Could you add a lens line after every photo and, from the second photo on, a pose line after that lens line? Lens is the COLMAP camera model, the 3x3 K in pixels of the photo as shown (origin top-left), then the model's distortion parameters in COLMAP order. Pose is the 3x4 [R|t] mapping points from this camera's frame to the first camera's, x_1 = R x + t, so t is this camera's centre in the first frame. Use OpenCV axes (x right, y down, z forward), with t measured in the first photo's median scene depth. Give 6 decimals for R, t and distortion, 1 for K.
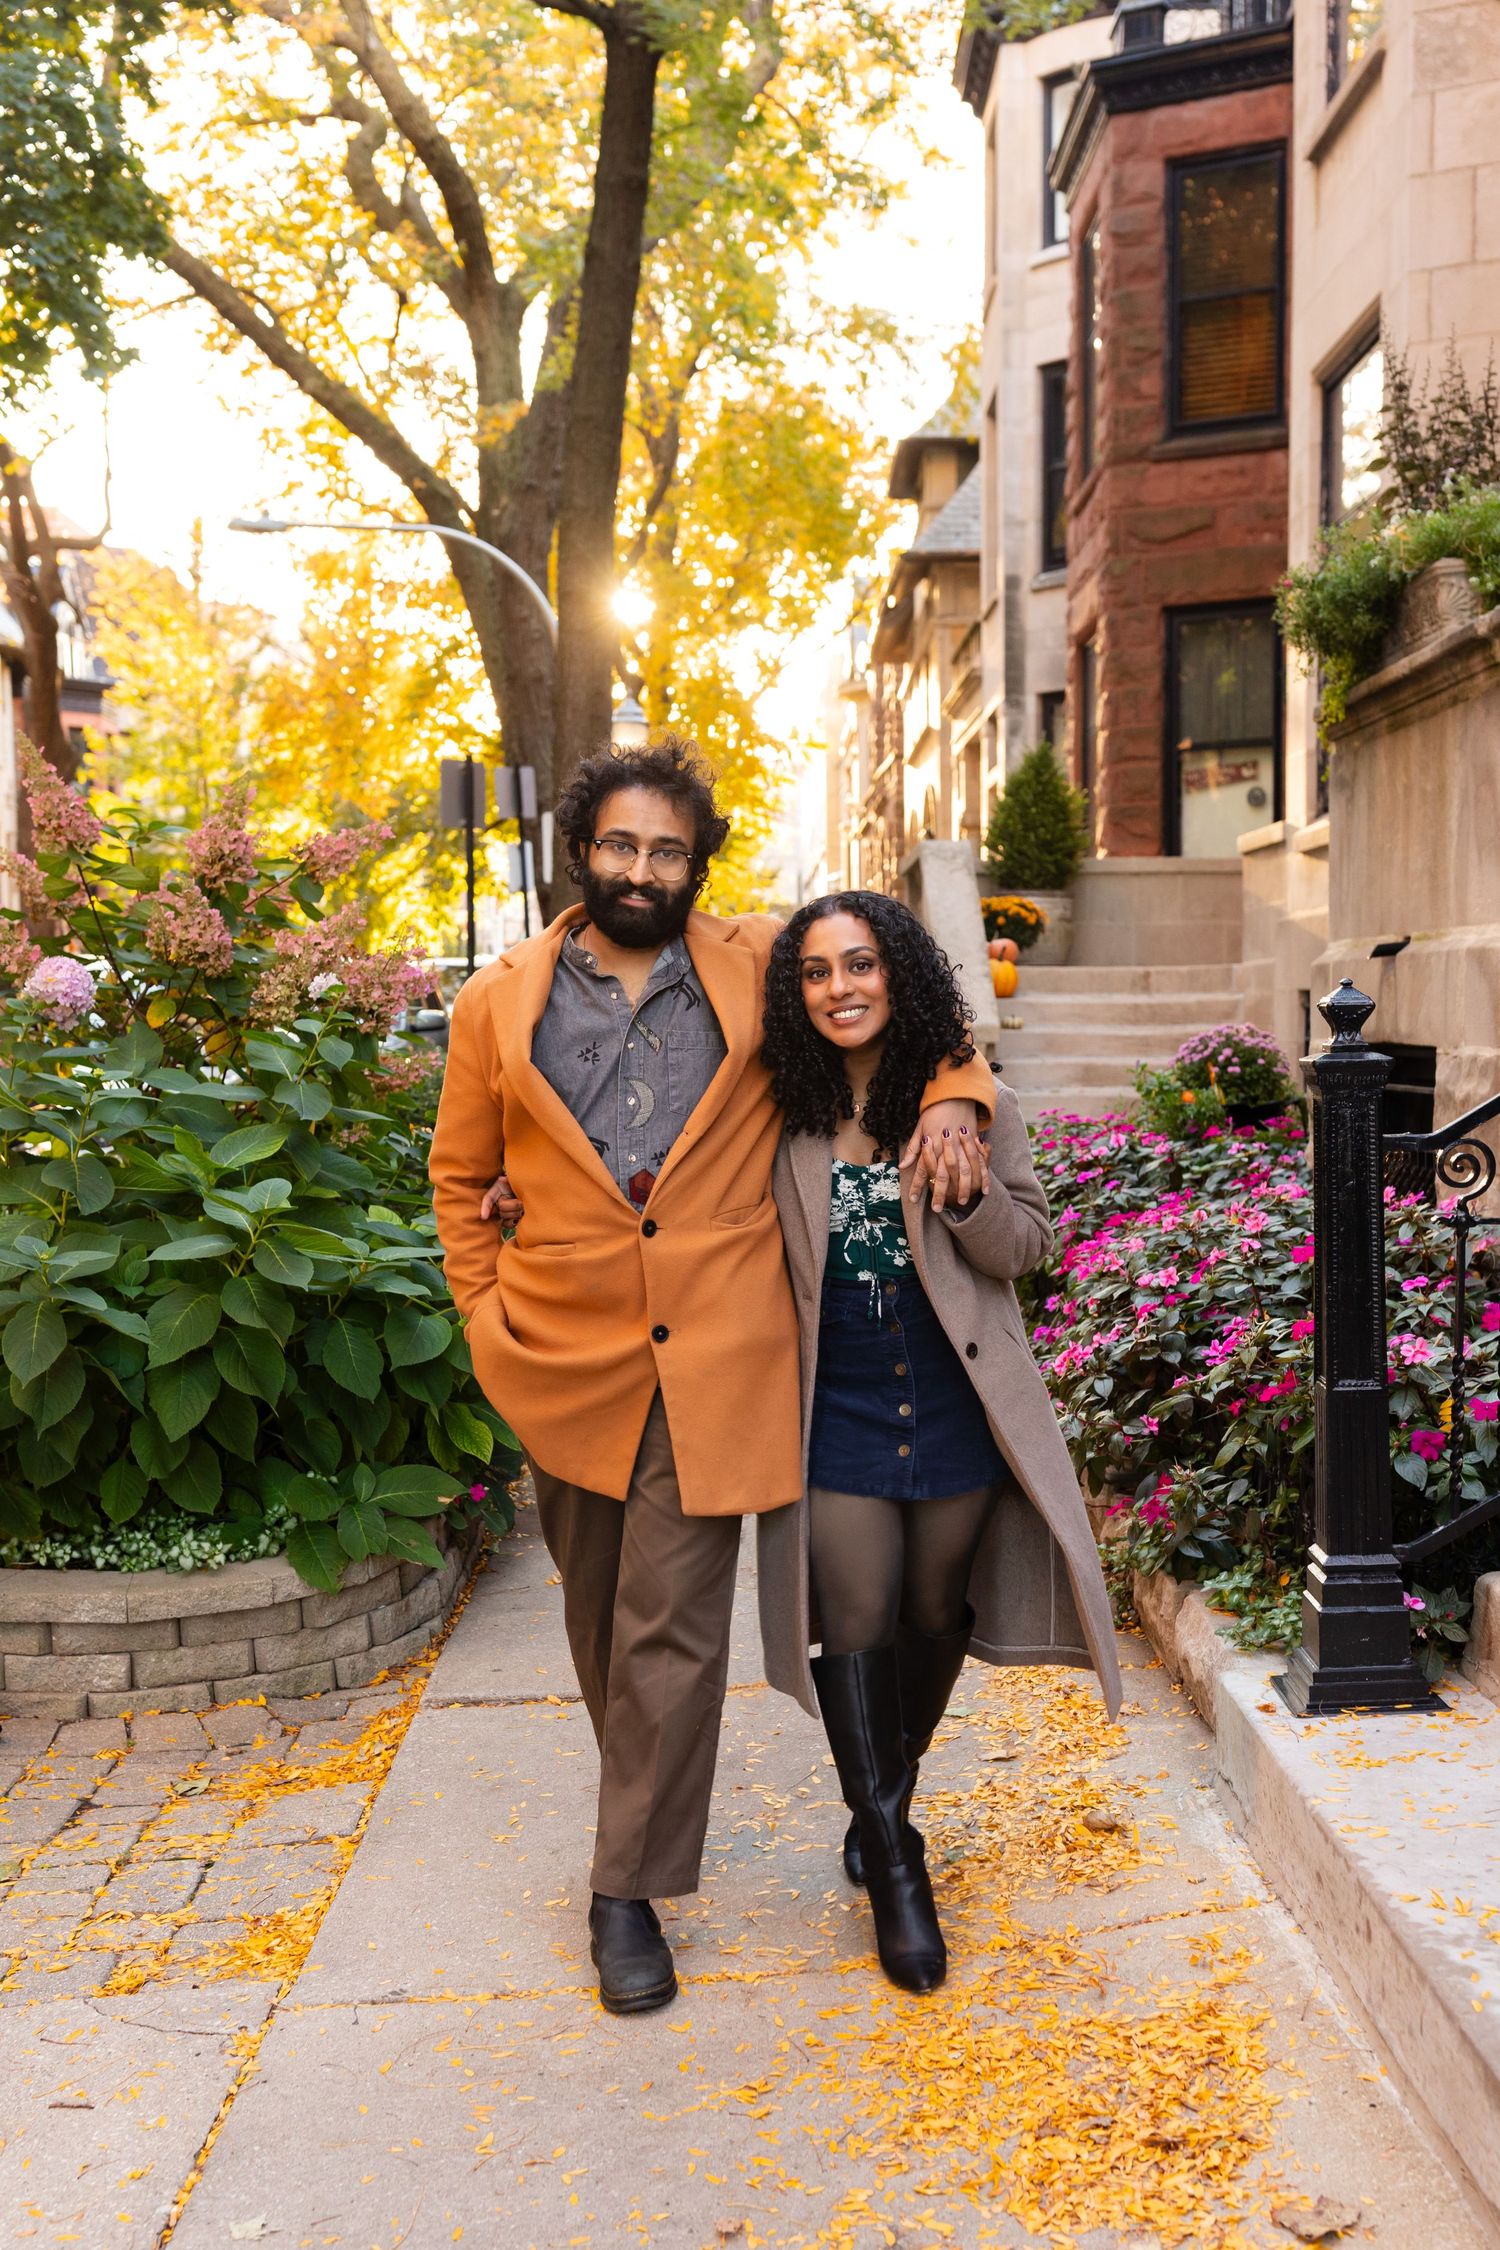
lens RADIAL K [[1908.0, 0, 768.2], [0, 1908.0, 1167.8], [0, 0, 1]] dist [0.008402, -0.012259]
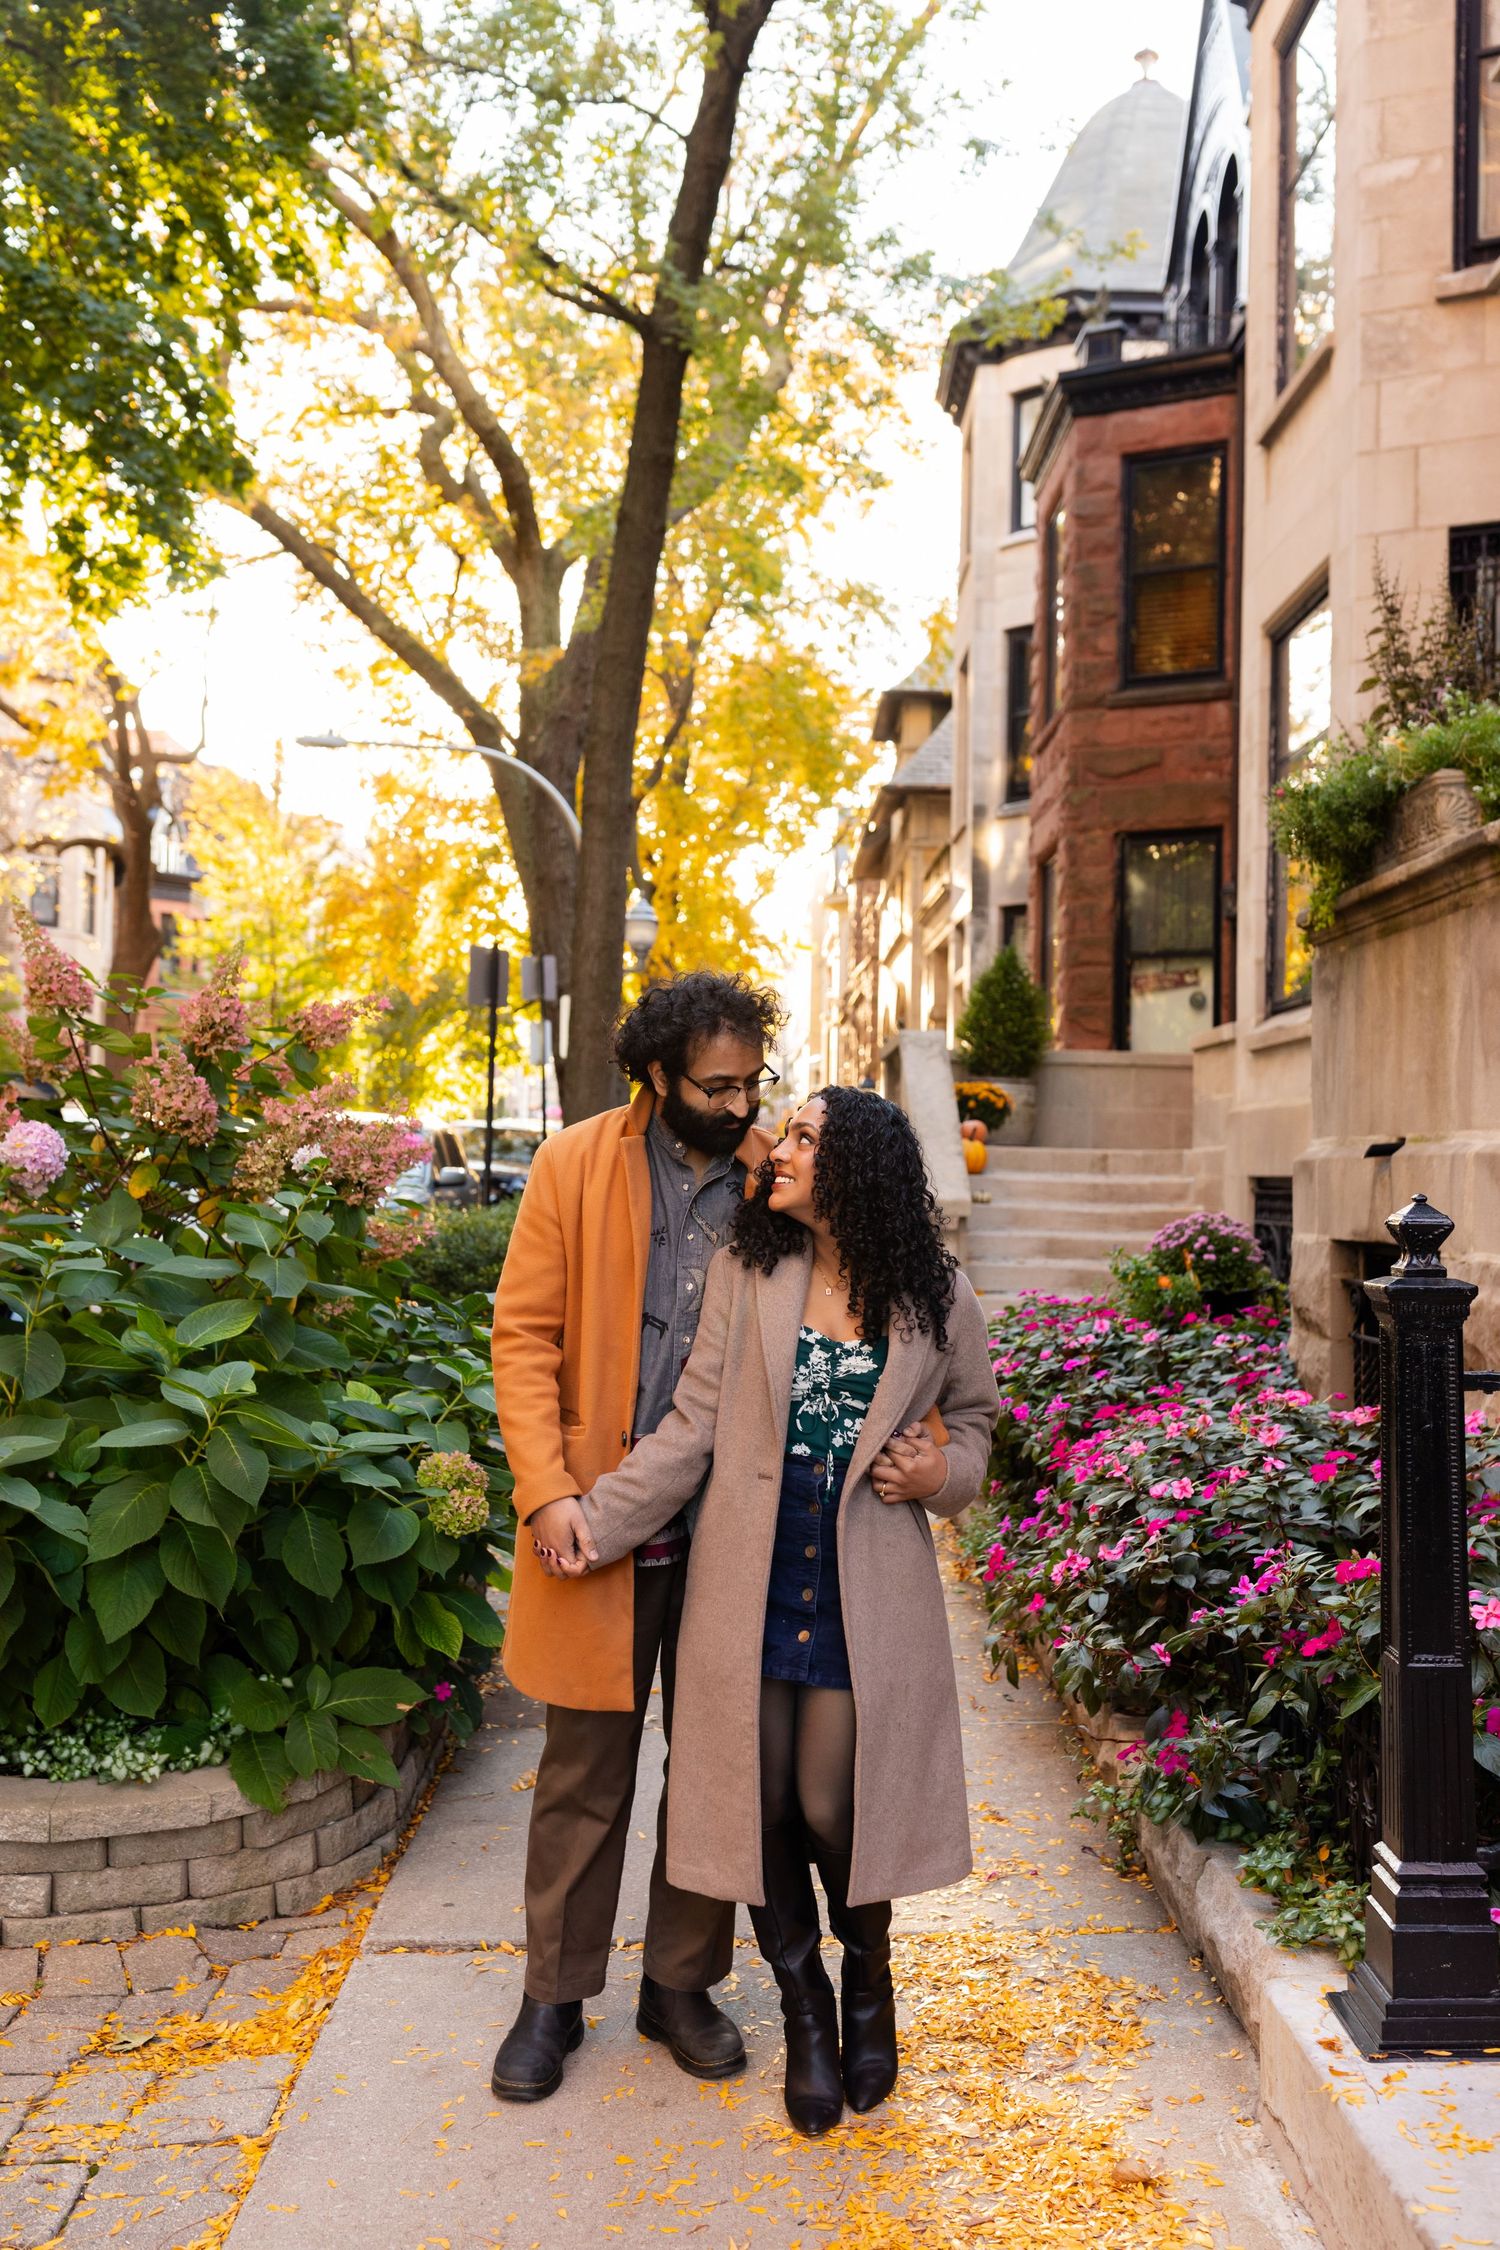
lens RADIAL K [[2213.0, 0, 750.0], [0, 2213.0, 1125.0], [0, 0, 1]] dist [-0.009158, 0.012713]
pose [[0.999497, 0.029750, -0.010978, 0.007829], [-0.030871, 0.992016, -0.122272, 0.037015], [0.007253, 0.122550, 0.992436, -0.230932]]
